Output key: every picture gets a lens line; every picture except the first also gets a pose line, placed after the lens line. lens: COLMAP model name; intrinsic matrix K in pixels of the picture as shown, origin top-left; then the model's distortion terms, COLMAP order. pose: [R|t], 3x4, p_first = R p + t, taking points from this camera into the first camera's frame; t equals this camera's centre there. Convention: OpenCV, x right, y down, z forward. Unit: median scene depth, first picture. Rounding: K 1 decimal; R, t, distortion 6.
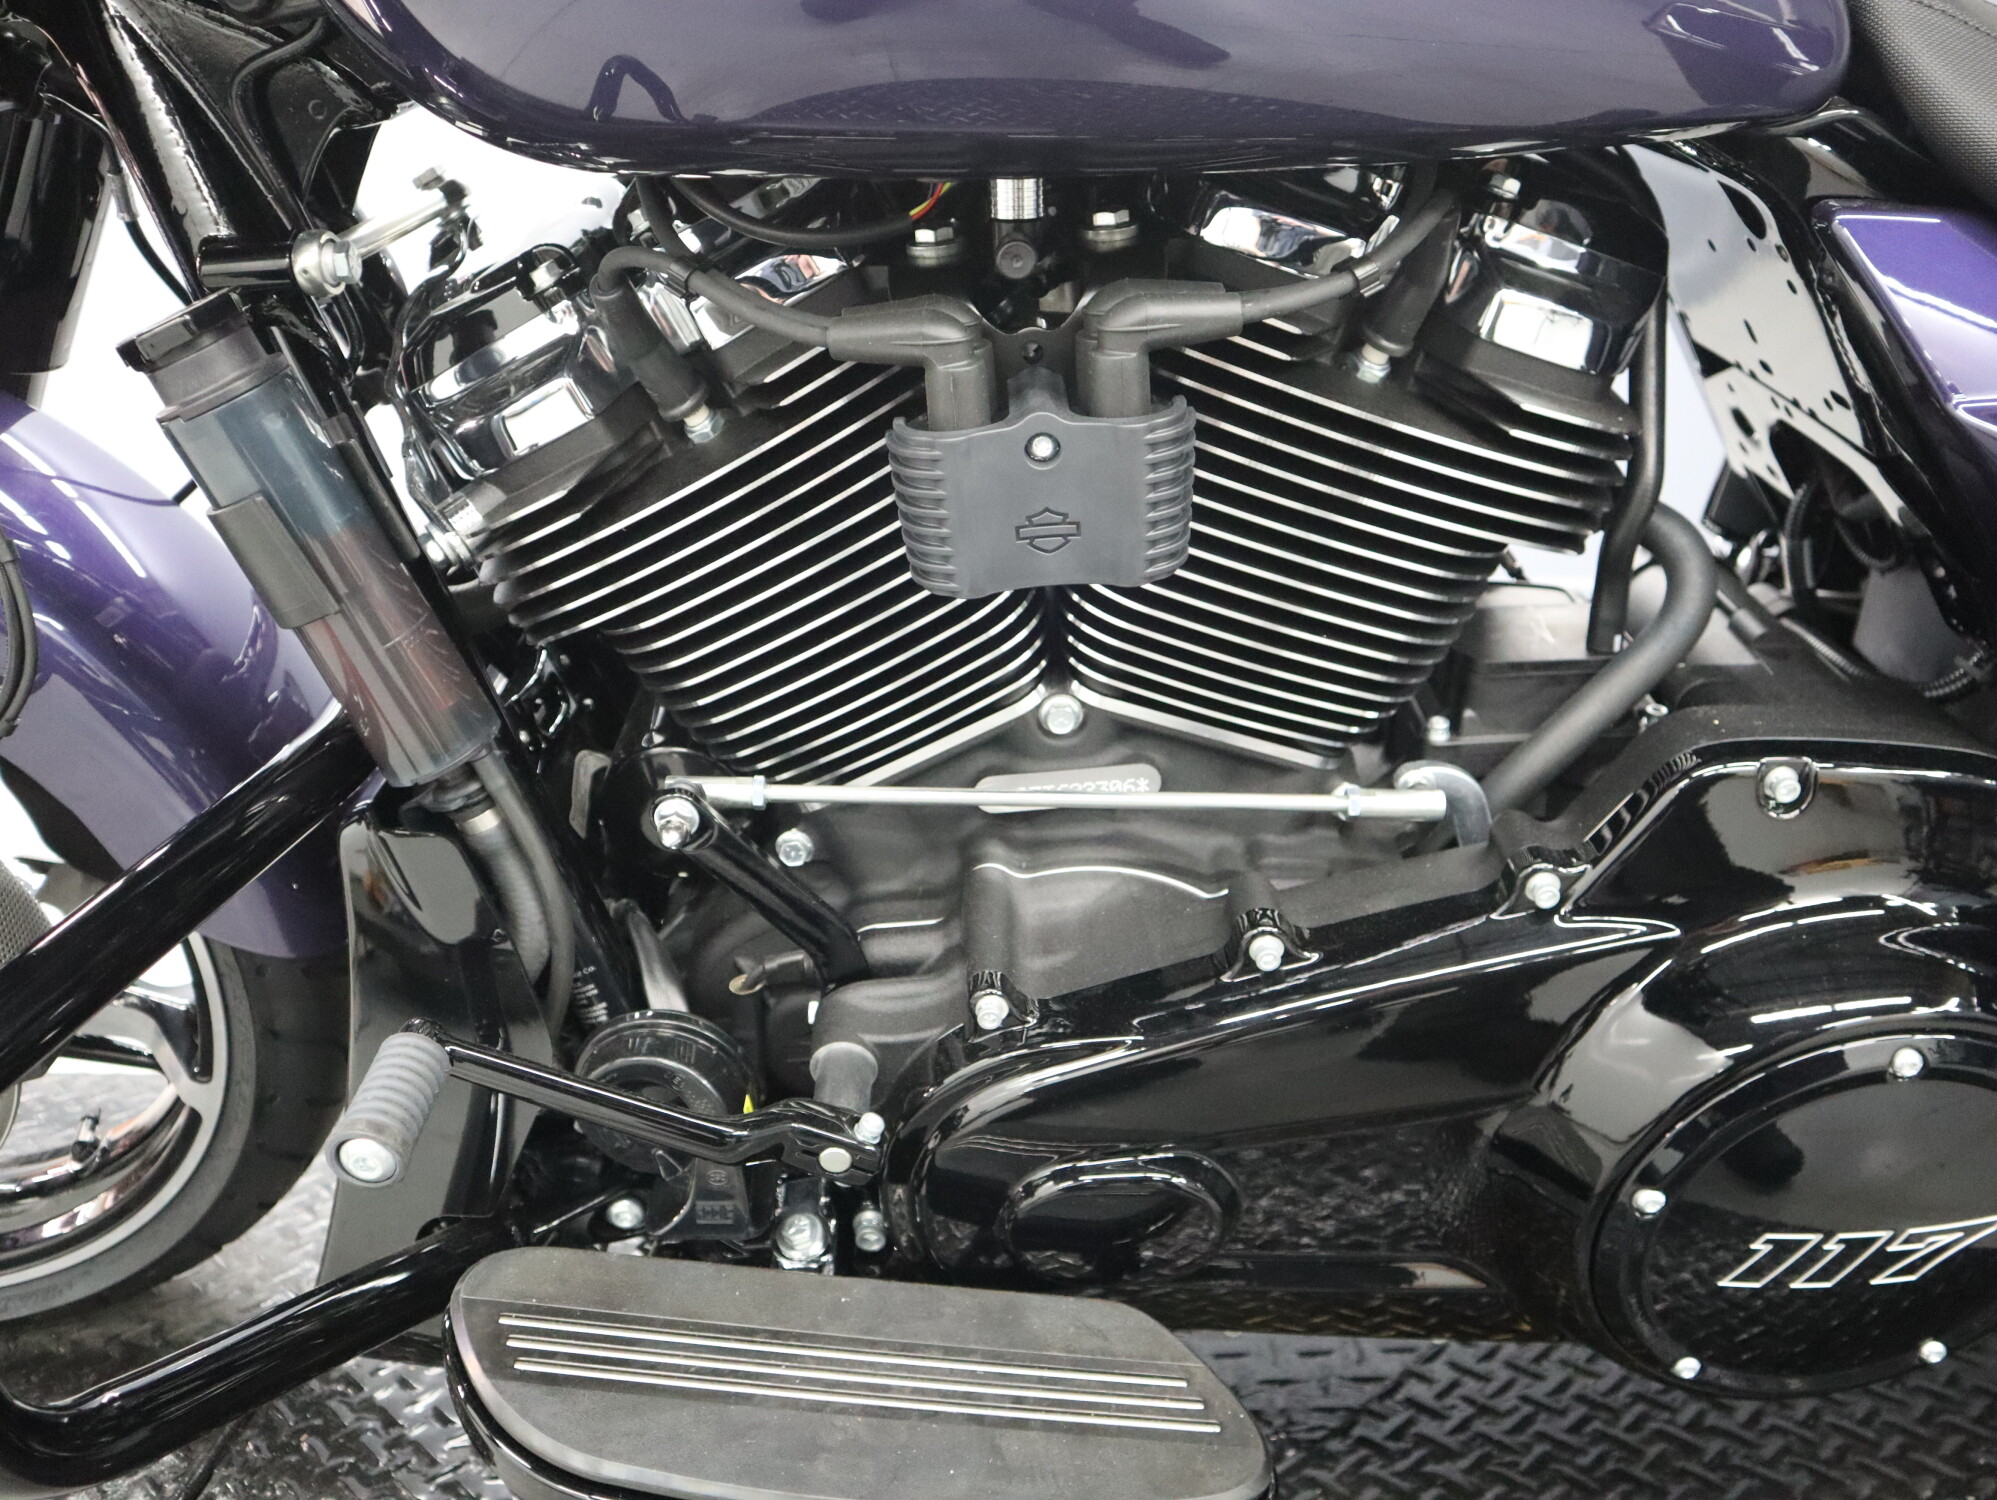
lens RADIAL K [[1563.6, 0, 991.3], [0, 1563.6, 753.4], [0, 0, 1]] dist [-0.122458, 0.075978]
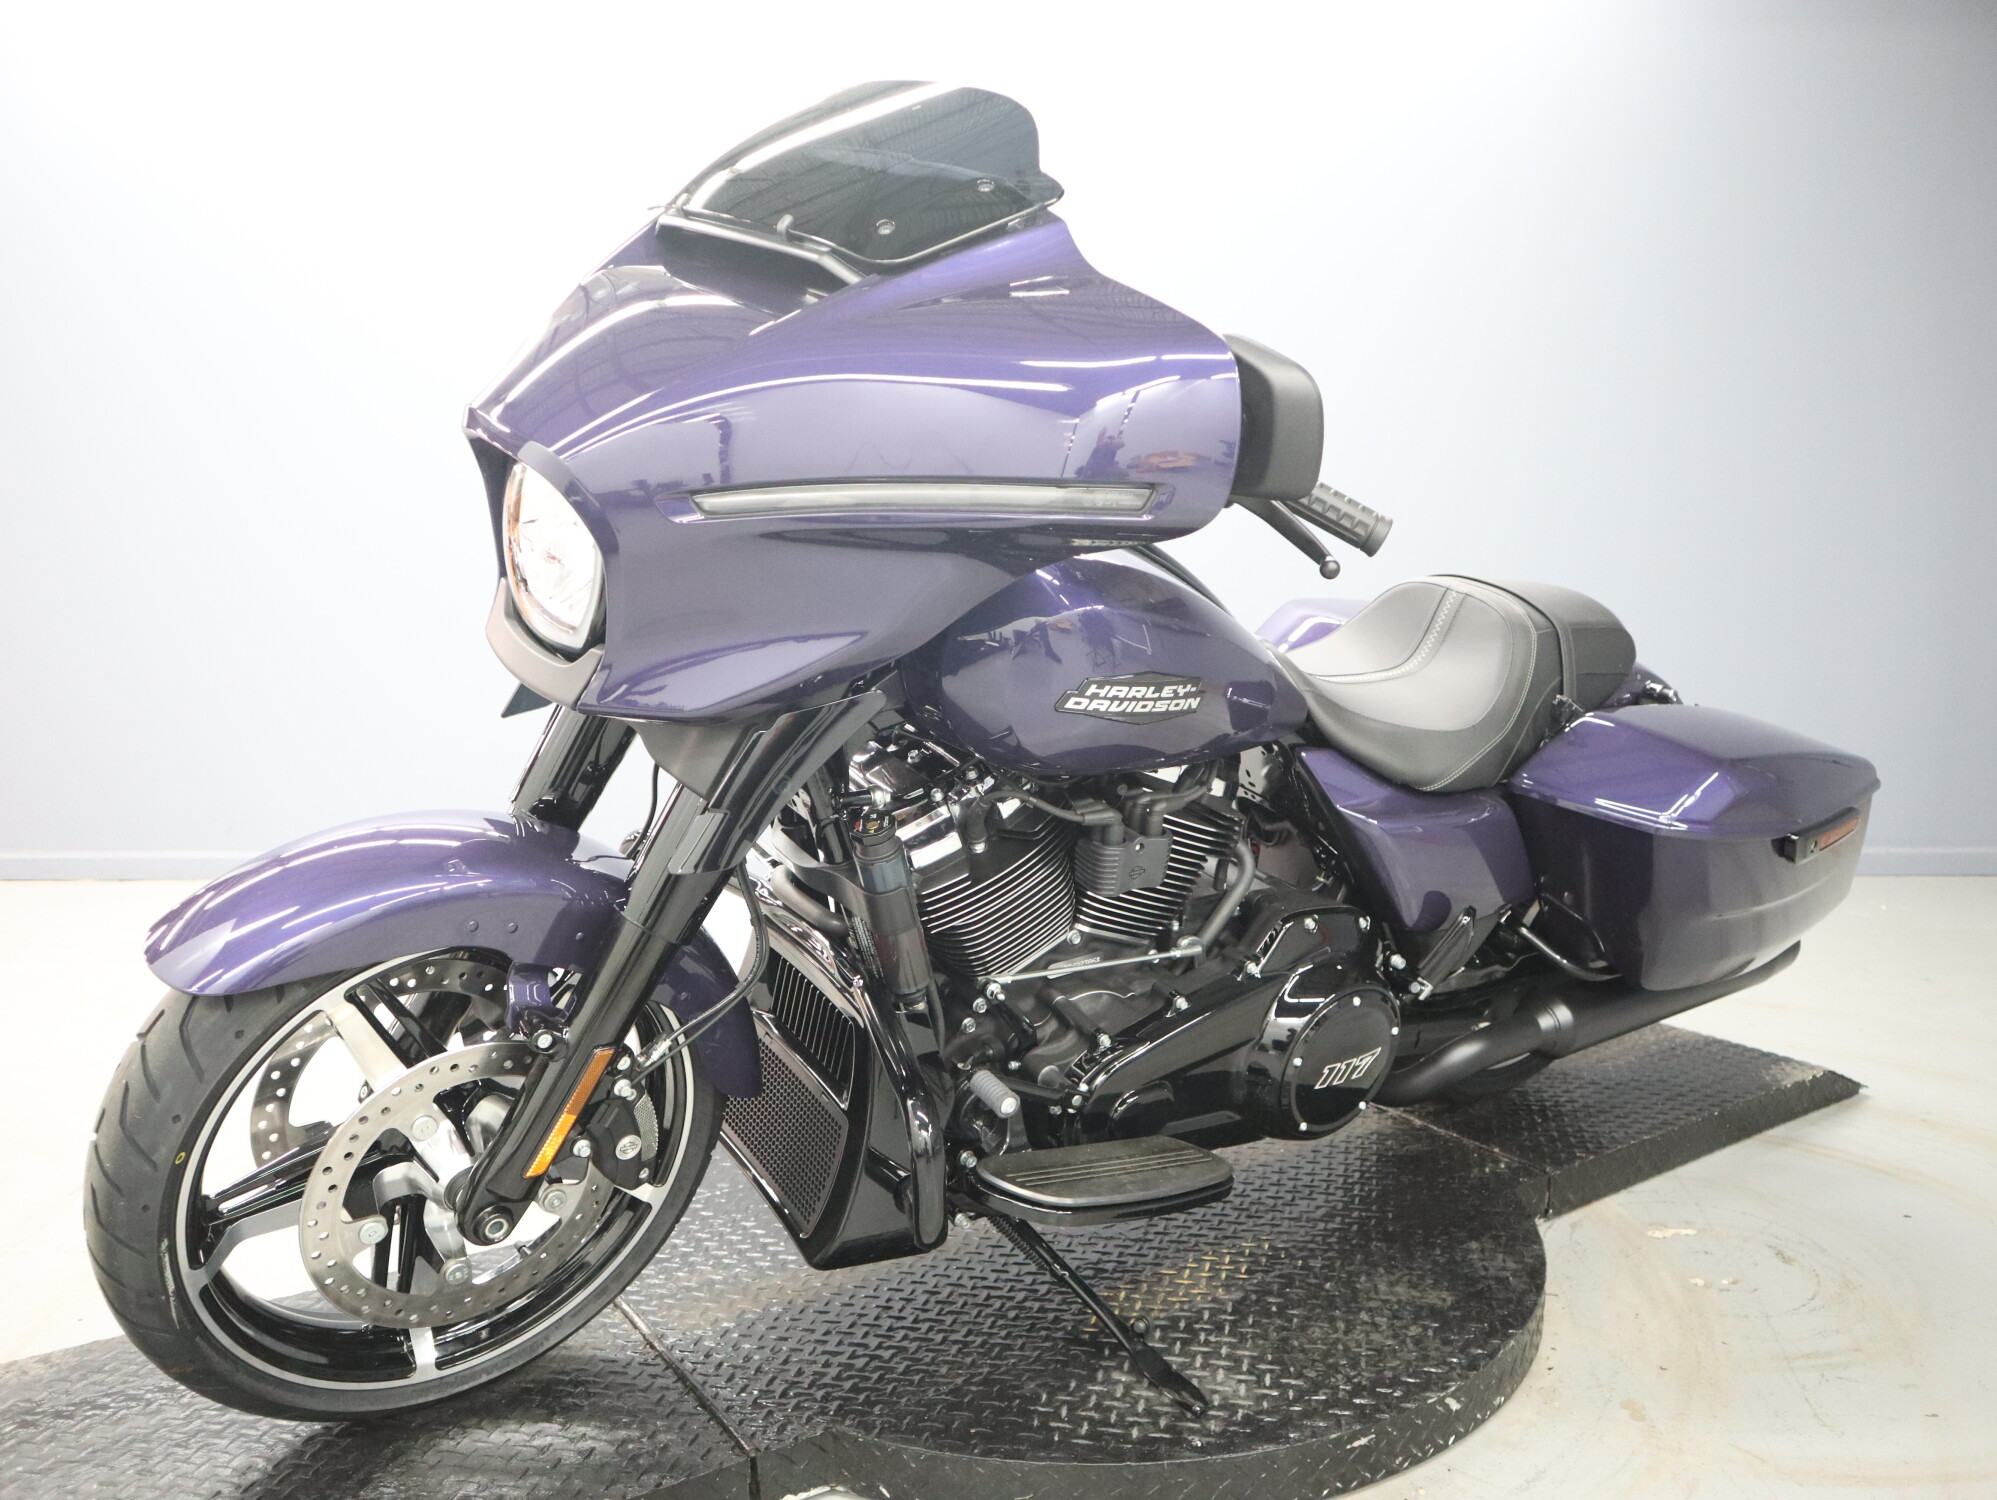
lens RADIAL K [[1563.6, 0, 990.5], [0, 1563.6, 757.2], [0, 0, 1]] dist [-0.122458, 0.075978]
pose [[0.827190, -0.061582, 0.558538, -1.663035], [0.147515, 0.982913, -0.110097, -0.058564], [-0.542215, 0.173464, 0.822140, -1.255282]]
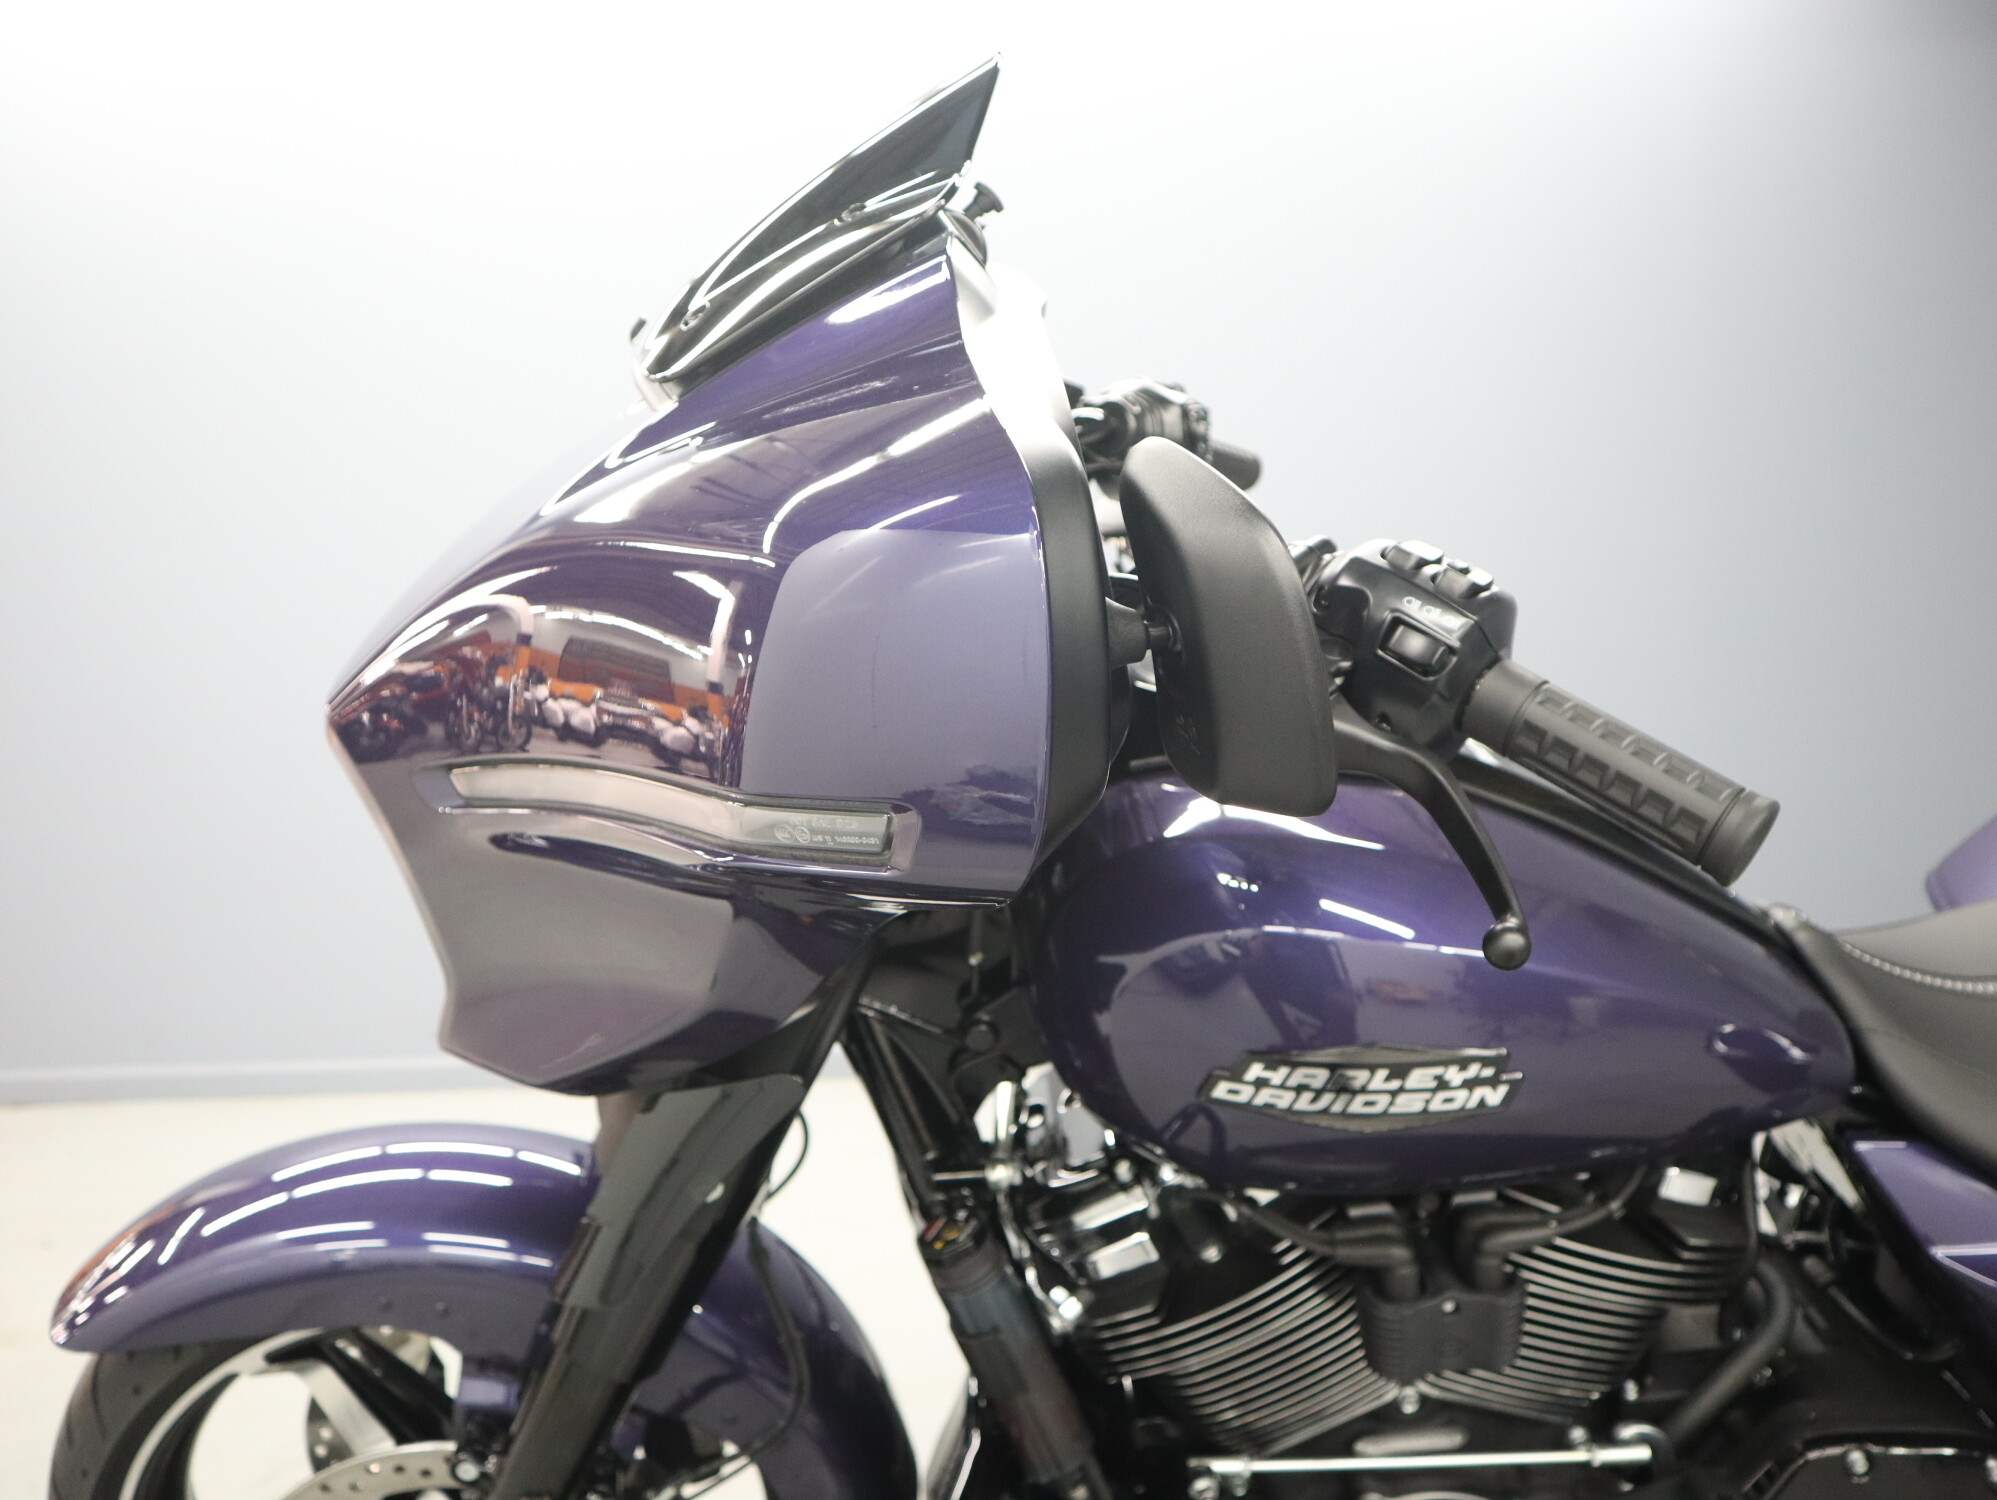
lens RADIAL K [[1563.6, 0, 986.3], [0, 1563.6, 748.6], [0, 0, 1]] dist [-0.122458, 0.075978]
pose [[0.999689, -0.019412, 0.015662, -0.443493], [0.022277, 0.977323, -0.210580, -0.395471], [-0.011219, 0.210863, 0.977451, -0.757954]]
